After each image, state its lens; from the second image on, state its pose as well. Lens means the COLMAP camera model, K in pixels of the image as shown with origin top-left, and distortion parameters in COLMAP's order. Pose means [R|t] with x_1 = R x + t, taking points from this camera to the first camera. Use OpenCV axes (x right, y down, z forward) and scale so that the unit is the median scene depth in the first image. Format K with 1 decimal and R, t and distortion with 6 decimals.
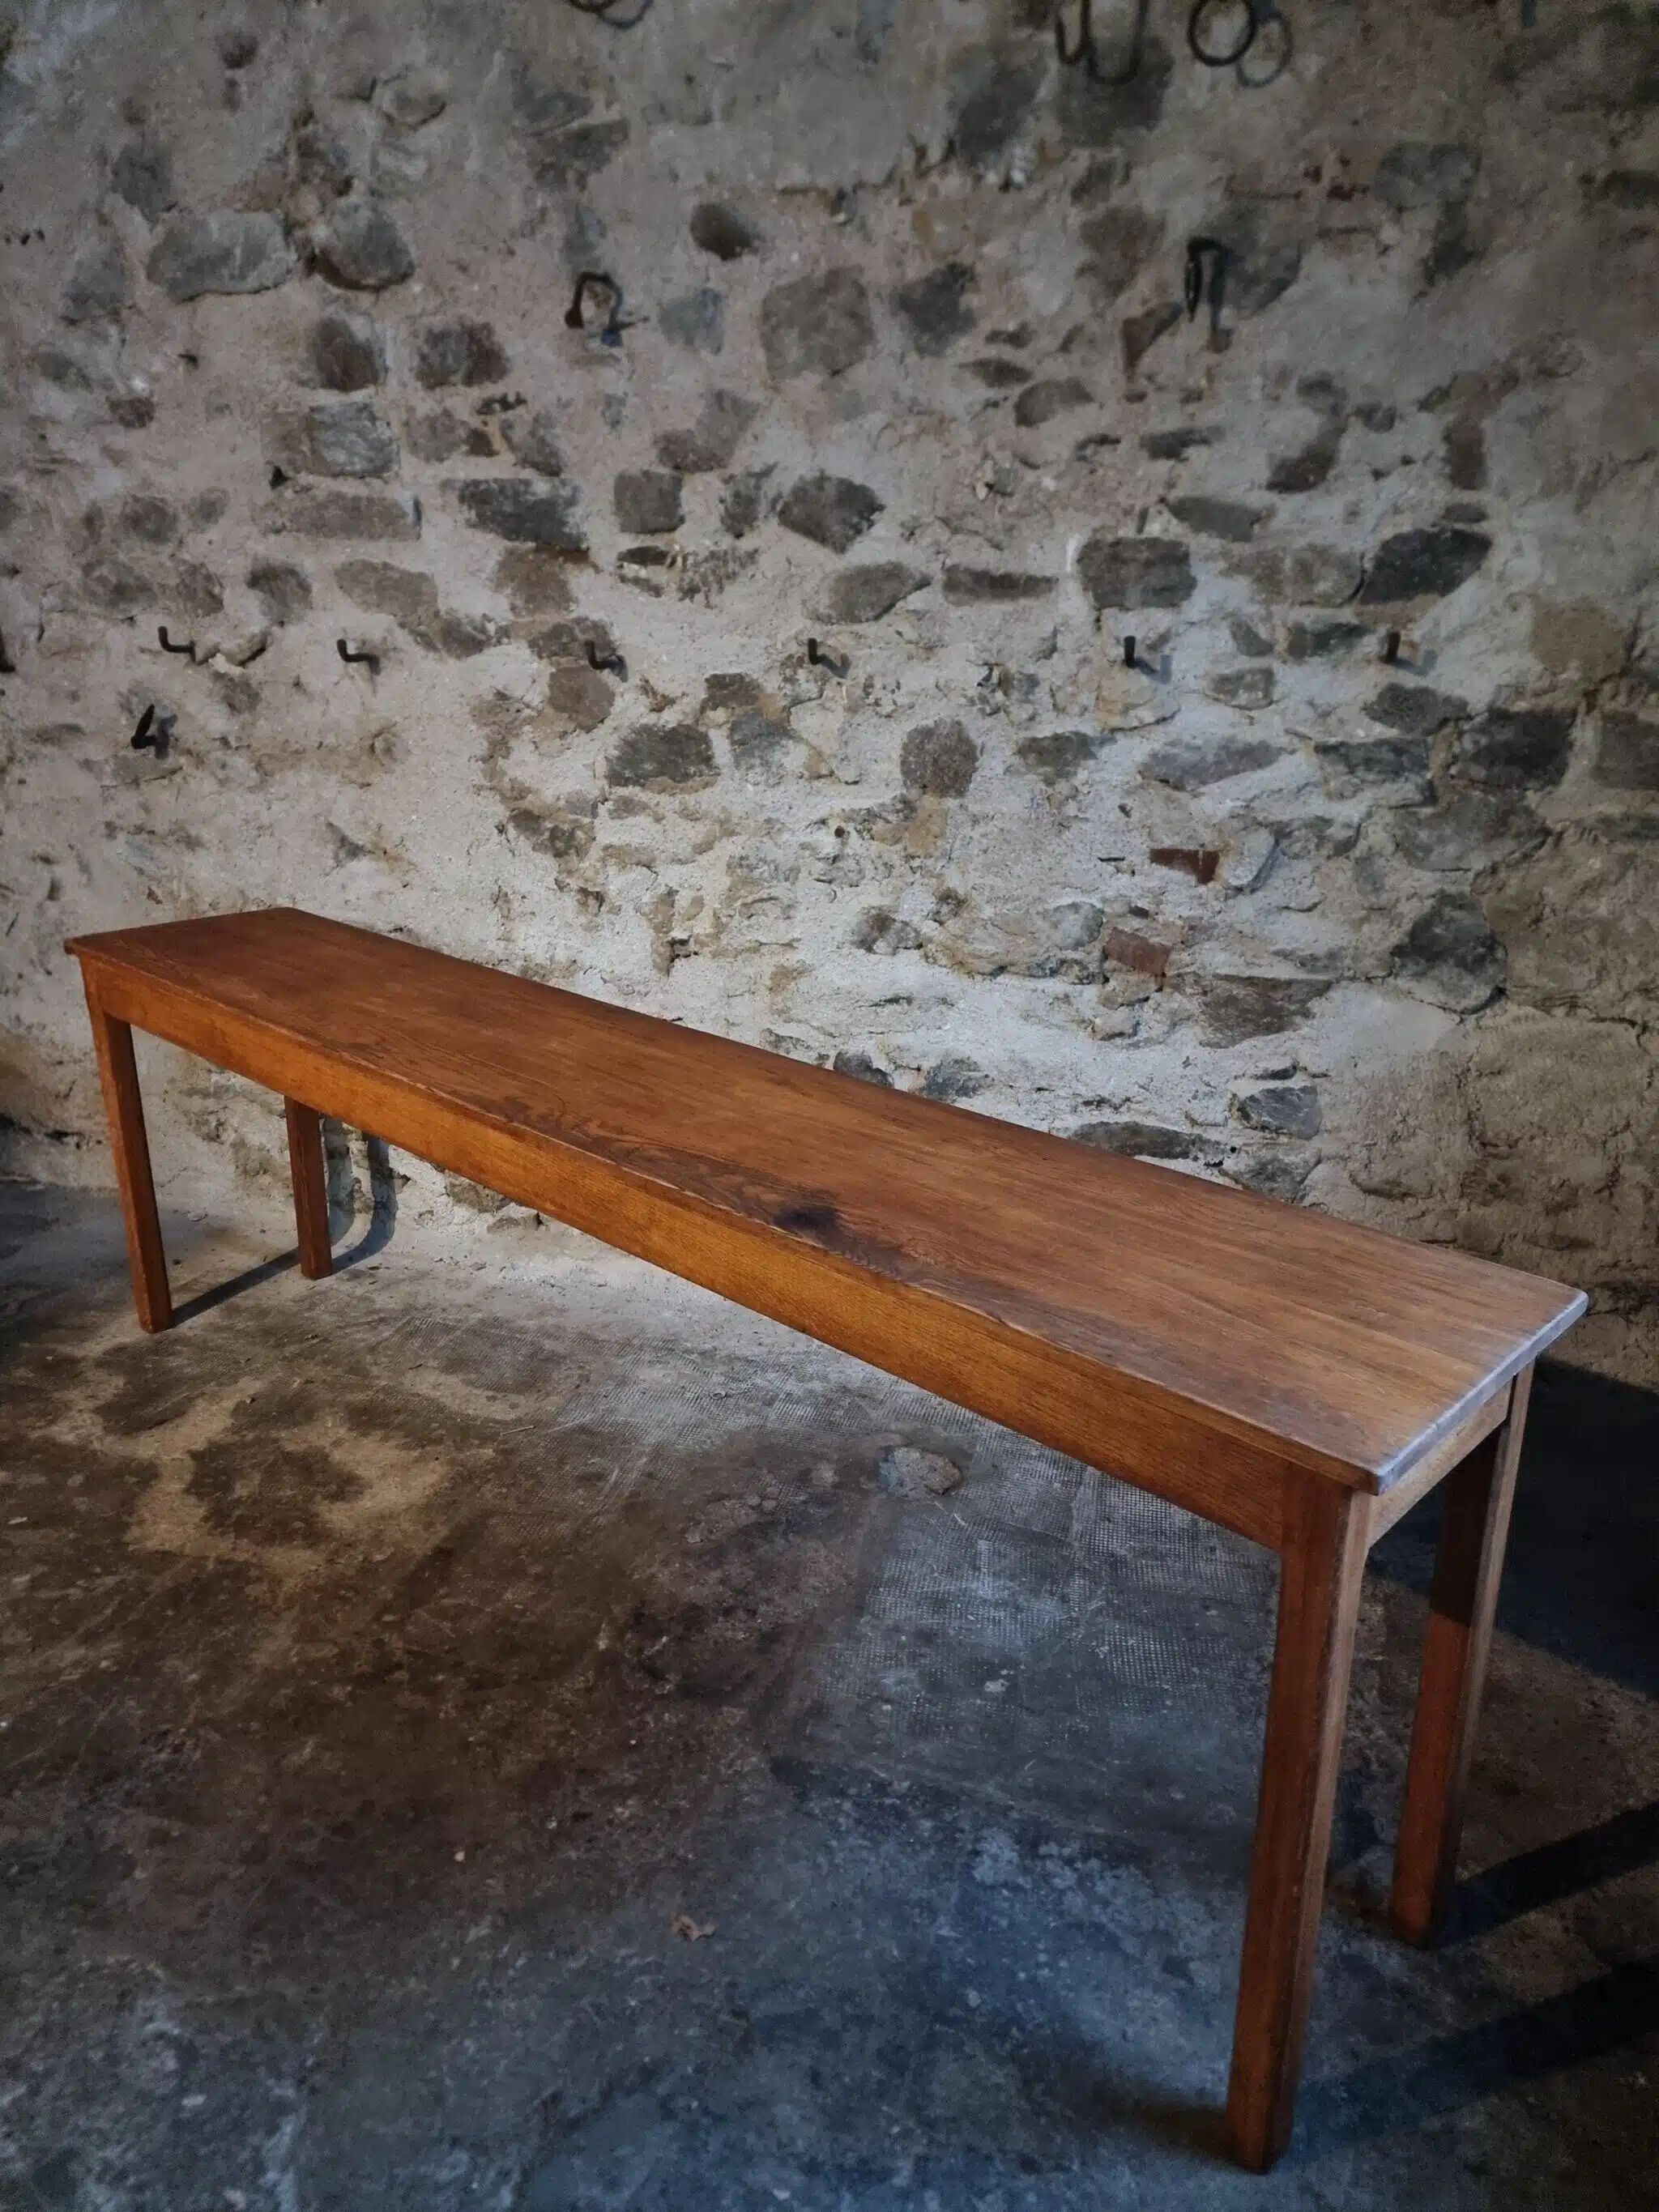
lens RADIAL K [[1529.9, 0, 818.9], [0, 1529.9, 1109.9], [0, 0, 1]] dist [0.085181, -0.086955]
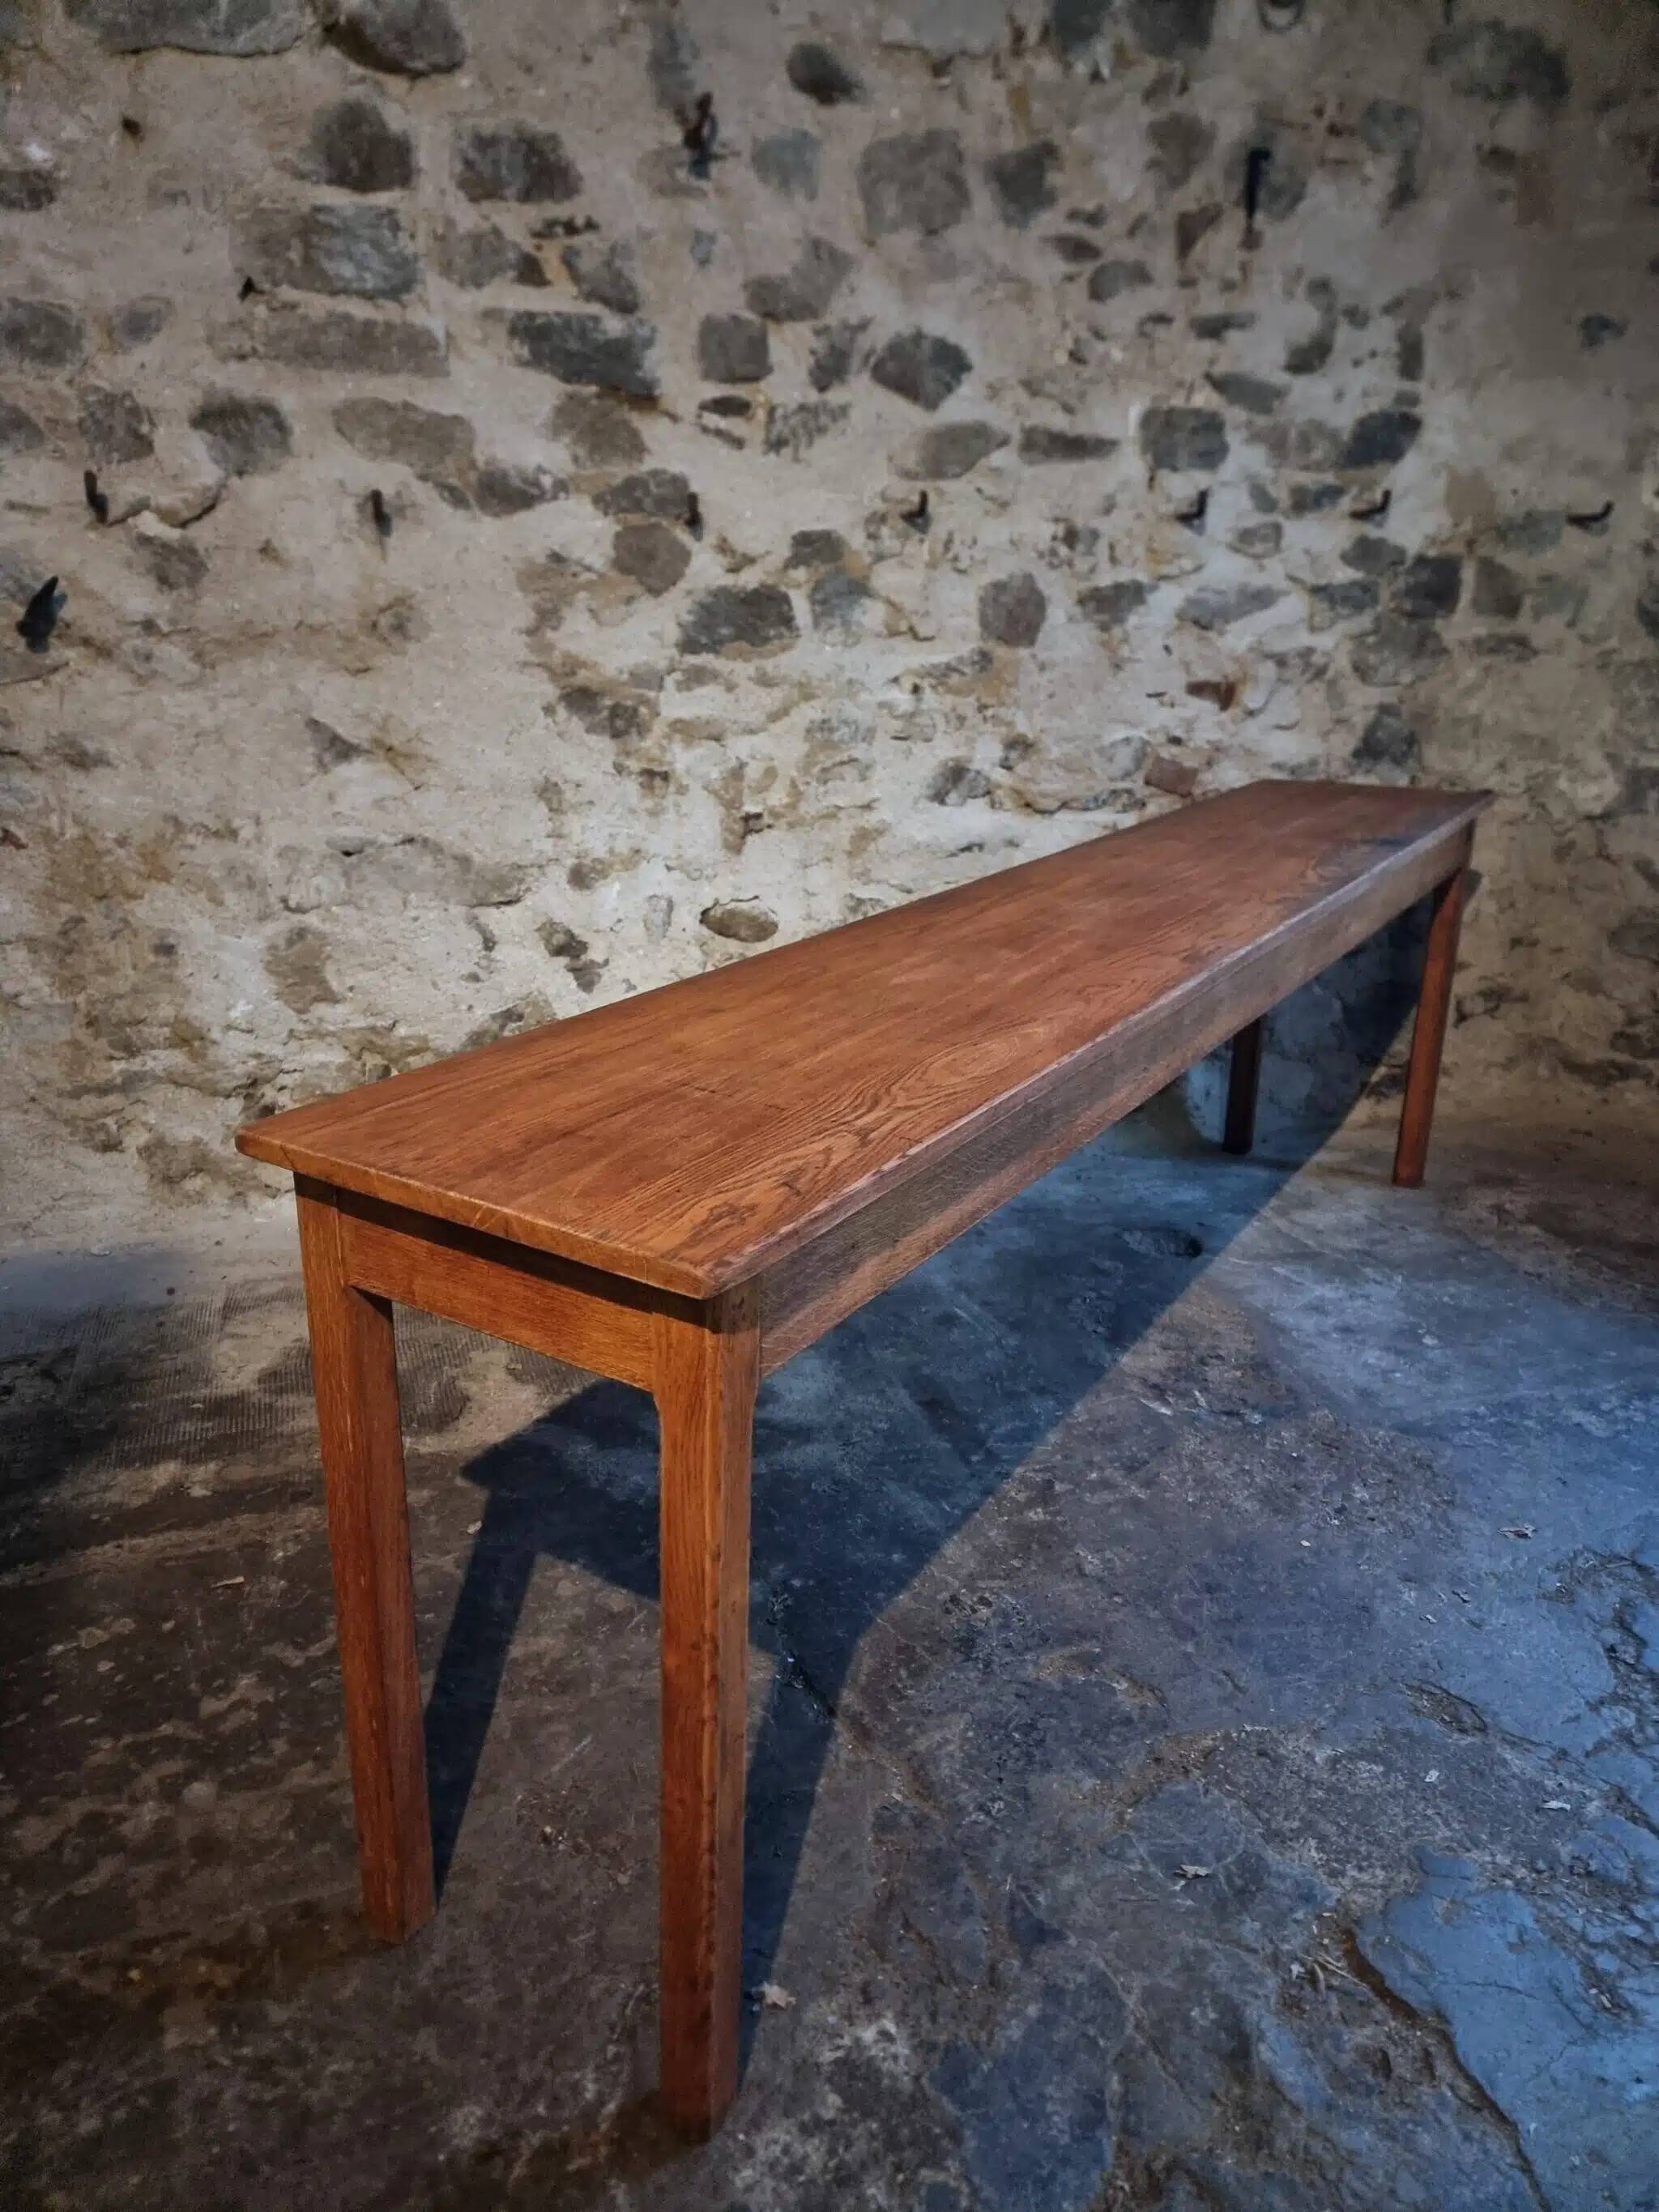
lens RADIAL K [[1536.2, 0, 820.3], [0, 1536.2, 1124.2], [0, 0, 1]] dist [0.067668, -0.066057]
pose [[0.813910, -0.188793, 0.549462, -0.686591], [0.185510, 0.980674, 0.062162, 0.032397], [-0.550578, 0.051336, 0.833203, 0.182953]]
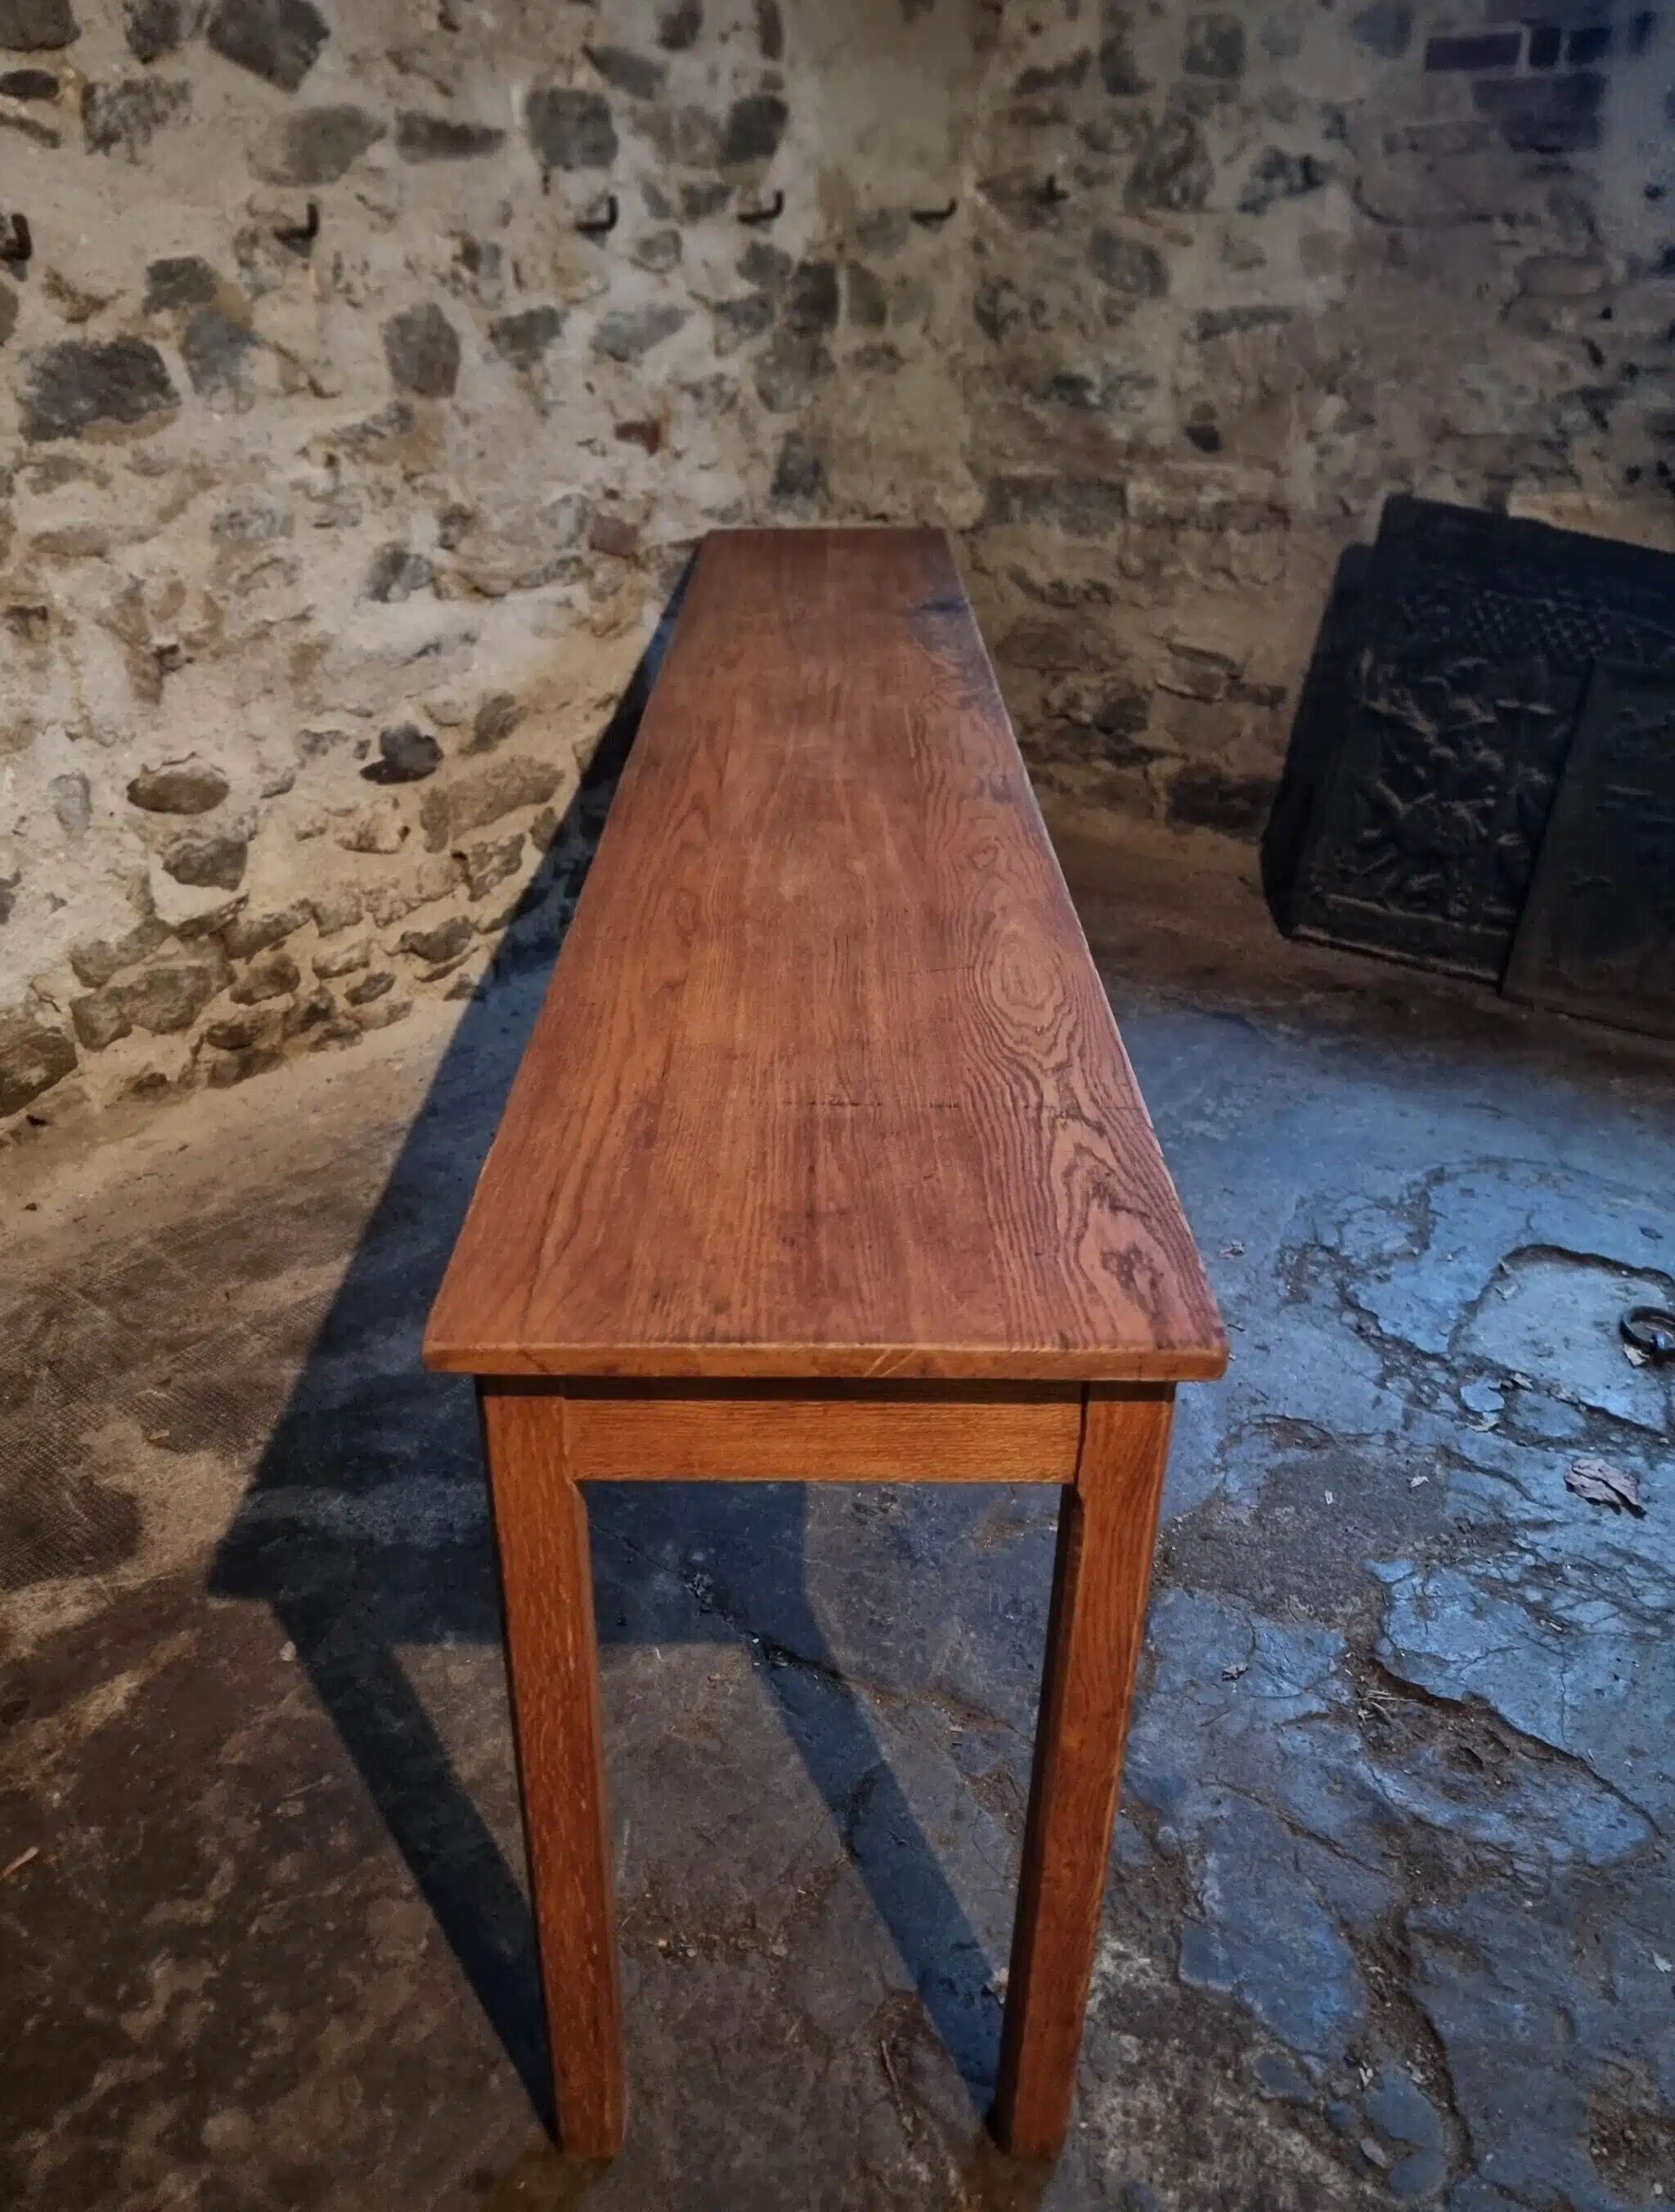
lens RADIAL K [[1667.5, 0, 833.8], [0, 1667.5, 1105.8], [0, 0, 1]] dist [0.068581, -0.067092]
pose [[0.373025, -0.441204, 0.816205, -0.803039], [0.311761, 0.888156, 0.337615, -0.096402], [-0.873875, 0.128522, 0.468855, 0.388404]]
